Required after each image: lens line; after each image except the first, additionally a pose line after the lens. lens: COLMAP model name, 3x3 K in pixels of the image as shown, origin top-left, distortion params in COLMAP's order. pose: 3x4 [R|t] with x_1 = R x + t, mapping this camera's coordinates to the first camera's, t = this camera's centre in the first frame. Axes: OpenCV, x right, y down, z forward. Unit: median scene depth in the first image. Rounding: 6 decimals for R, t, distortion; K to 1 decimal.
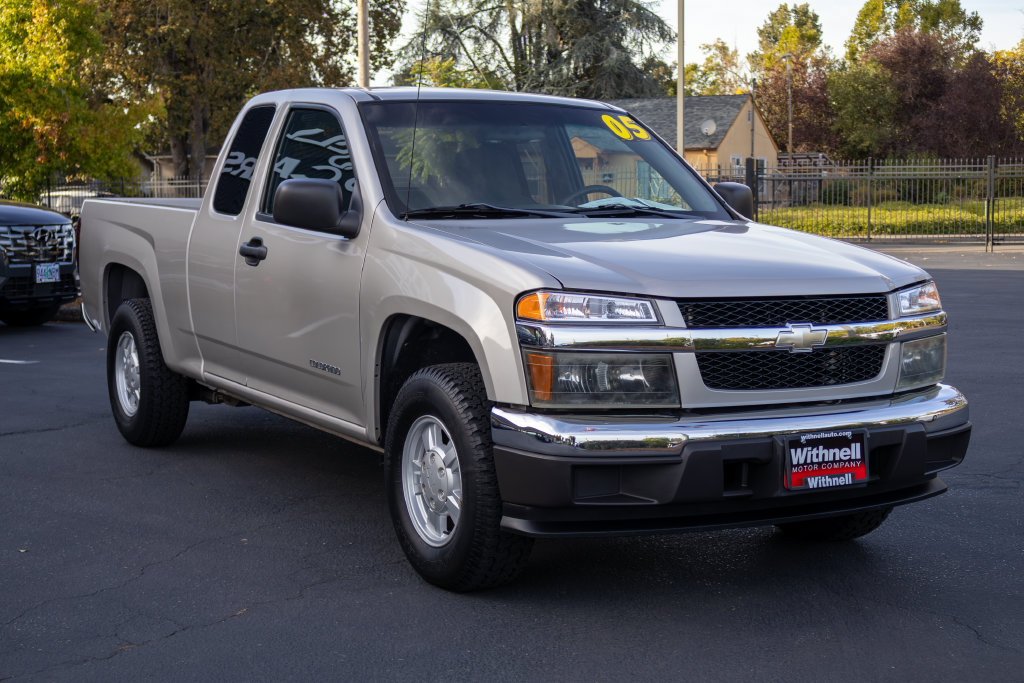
lens RADIAL K [[1612.6, 0, 512.0], [0, 1612.6, 341.5], [0, 0, 1]] dist [-0.019404, 0.085409]
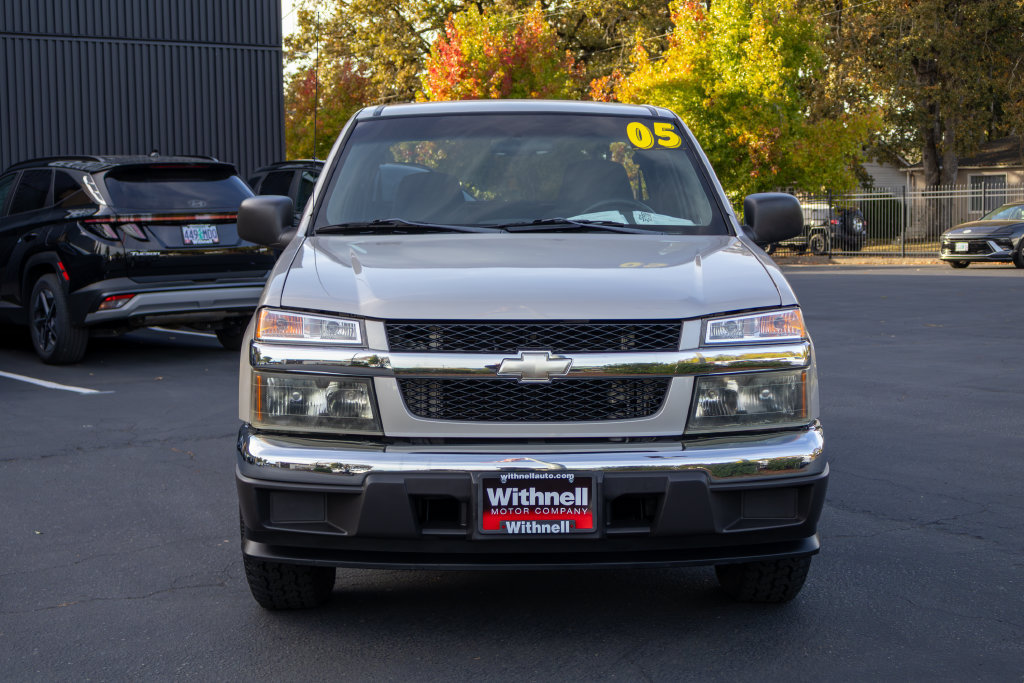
lens RADIAL K [[1612.6, 0, 512.0], [0, 1612.6, 341.5], [0, 0, 1]] dist [-0.019404, 0.085409]
pose [[0.880041, 0.030311, -0.473930, 0.512768], [-0.033908, 0.999425, 0.000956, -0.014406], [0.473686, 0.015228, 0.880562, 0.172224]]
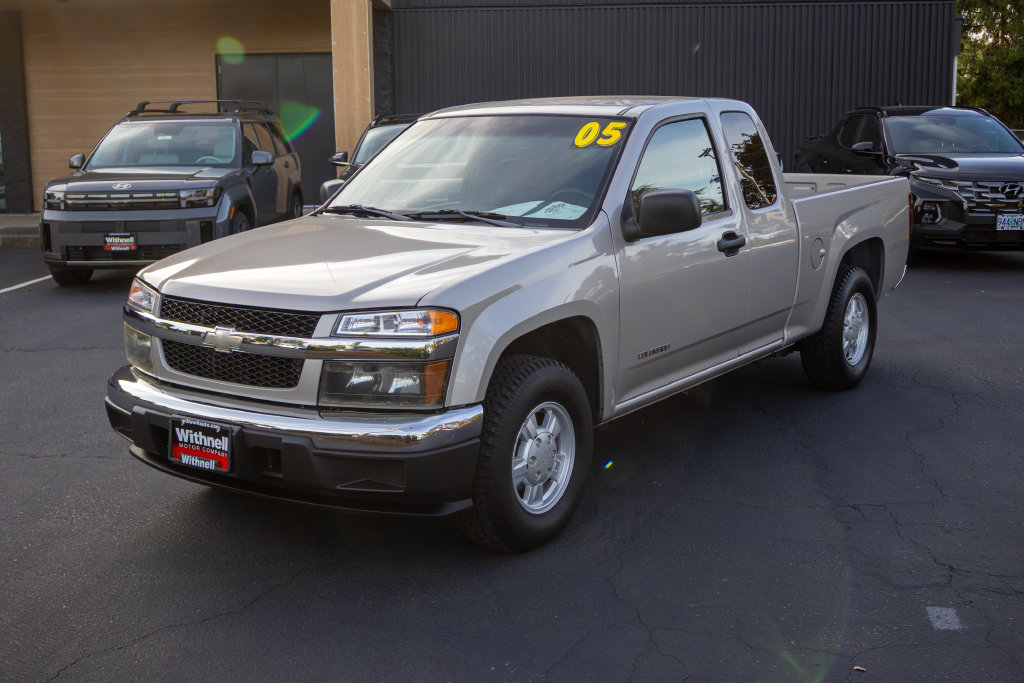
lens RADIAL K [[1265.8, 0, 512.0], [0, 1265.8, 341.5], [0, 0, 1]] dist [-0.026005, 0.011227]
pose [[0.430814, 0.145538, -0.890628, 0.941628], [-0.072056, 0.989307, 0.126808, -0.114973], [0.899560, 0.009544, 0.436694, 0.678023]]
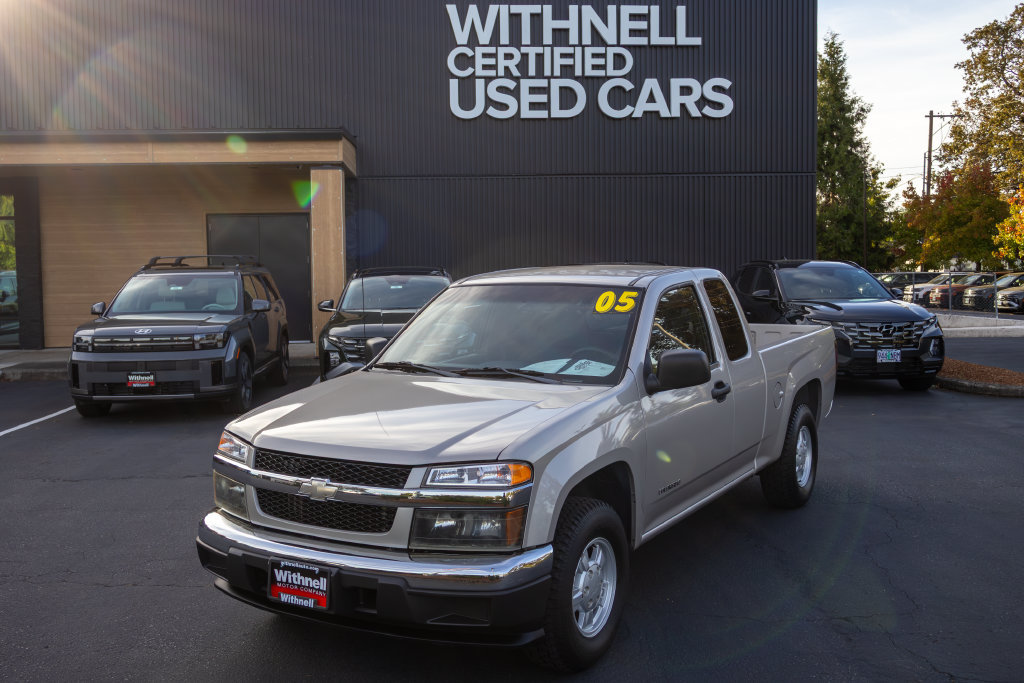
lens RADIAL K [[1065.9, 0, 508.4], [0, 1065.9, 327.6], [0, 0, 1]] dist [-0.045129, 0.028761]
pose [[0.496854, 0.042788, -0.866778, 0.873824], [-0.067572, 0.997659, 0.010516, -0.134382], [0.865199, 0.053345, 0.498583, 0.595014]]
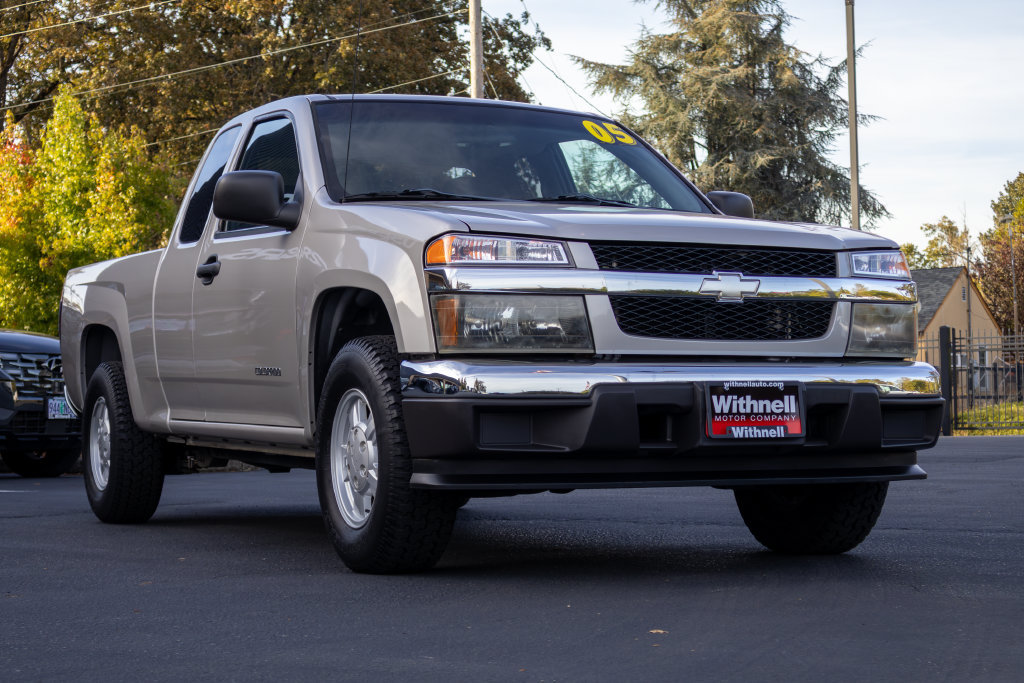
lens RADIAL K [[2001.6, 0, 512.0], [0, 2001.6, 341.5], [0, 0, 1]] dist [-0.029556, 0.171093]
pose [[0.995756, -0.016397, -0.090559, 0.136177], [0.004592, 0.991626, -0.129061, 0.155580], [0.091917, 0.128097, 0.987493, -0.143642]]
